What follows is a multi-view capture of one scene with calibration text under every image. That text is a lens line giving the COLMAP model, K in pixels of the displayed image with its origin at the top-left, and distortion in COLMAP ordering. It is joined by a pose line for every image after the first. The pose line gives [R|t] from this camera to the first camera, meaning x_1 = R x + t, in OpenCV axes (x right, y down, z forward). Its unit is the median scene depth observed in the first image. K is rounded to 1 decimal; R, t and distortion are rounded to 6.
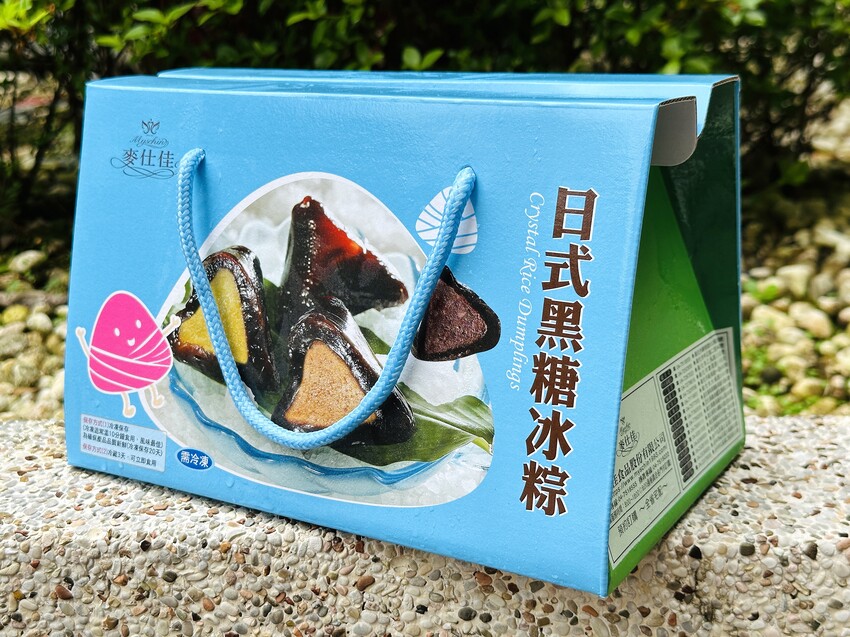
lens RADIAL K [[1212.0, 0, 416.2], [0, 1212.0, 320.7], [0, 0, 1]] dist [0.151186, 0.000000]
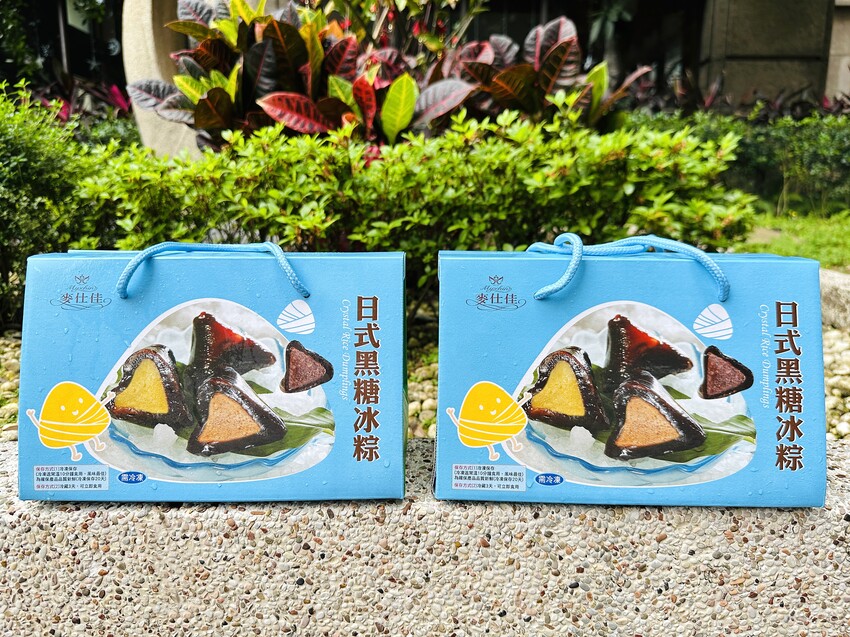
lens RADIAL K [[634.6, 0, 372.1], [0, 634.6, 309.6], [0, 0, 1]] dist [0.048604, -0.097512]
pose [[0.876135, -0.052077, 0.479244, -0.853376], [0.104065, 0.991139, -0.082546, -0.071523], [-0.470699, 0.122194, 0.873791, 0.366840]]
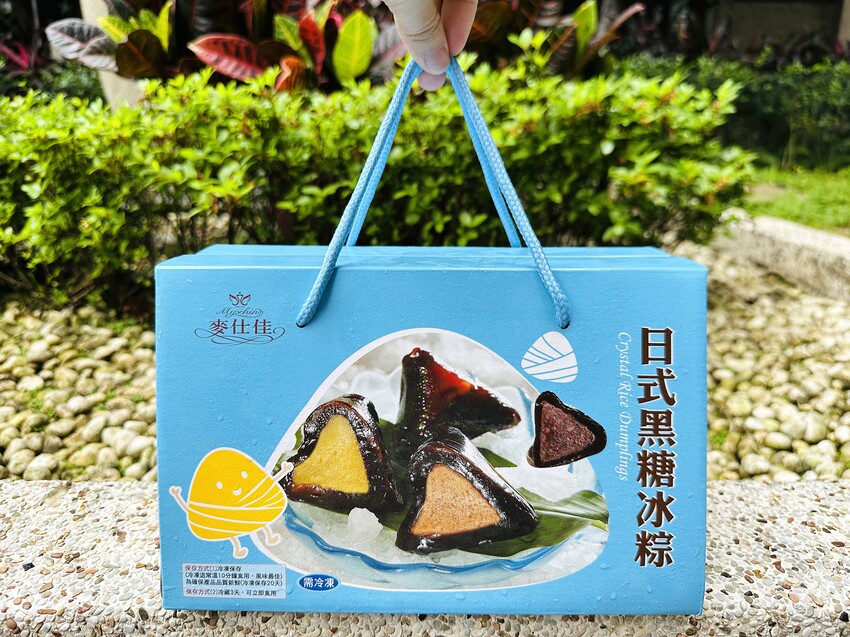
lens RADIAL K [[634.6, 0, 426.6], [0, 634.6, 313.8], [0, 0, 1]] dist [0.048604, -0.097512]
pose [[0.862265, -0.098889, 0.496709, -0.399128], [0.115473, 0.993307, -0.002699, -0.135576], [-0.493118, 0.059684, 0.867913, 0.446928]]
